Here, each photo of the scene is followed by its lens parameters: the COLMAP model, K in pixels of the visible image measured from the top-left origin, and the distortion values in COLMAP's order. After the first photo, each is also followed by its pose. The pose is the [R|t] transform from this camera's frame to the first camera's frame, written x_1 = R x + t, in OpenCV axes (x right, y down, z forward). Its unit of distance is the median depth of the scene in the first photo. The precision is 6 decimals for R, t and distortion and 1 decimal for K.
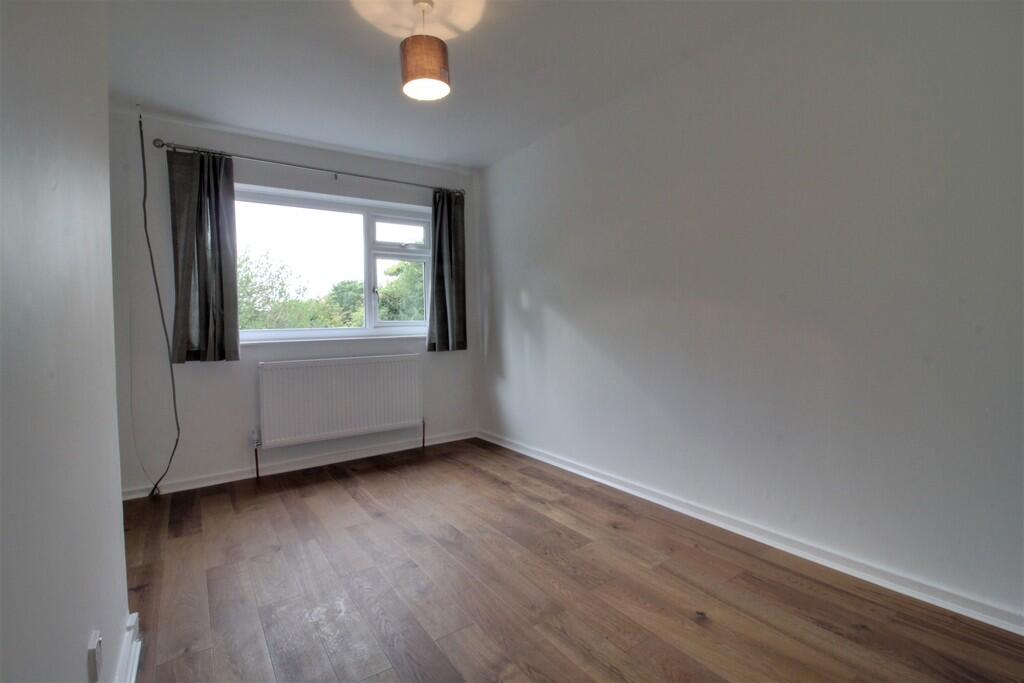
lens RADIAL K [[472.5, 0, 513.1], [0, 472.5, 328.9], [0, 0, 1]] dist [0.005826, -0.016093]
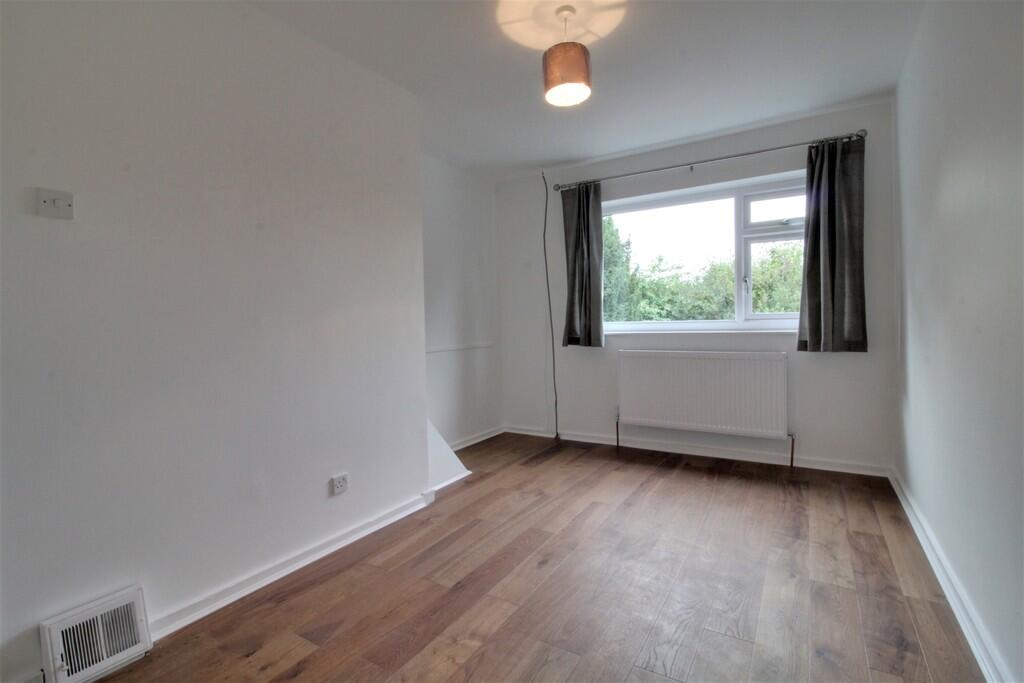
lens RADIAL K [[472.5, 0, 513.1], [0, 472.5, 328.9], [0, 0, 1]] dist [0.005826, -0.016093]
pose [[0.404653, 0.026615, -0.914083, 0.414231], [-0.000136, 0.999578, 0.029044, -0.014771], [0.914470, -0.011628, 0.404486, 0.267778]]
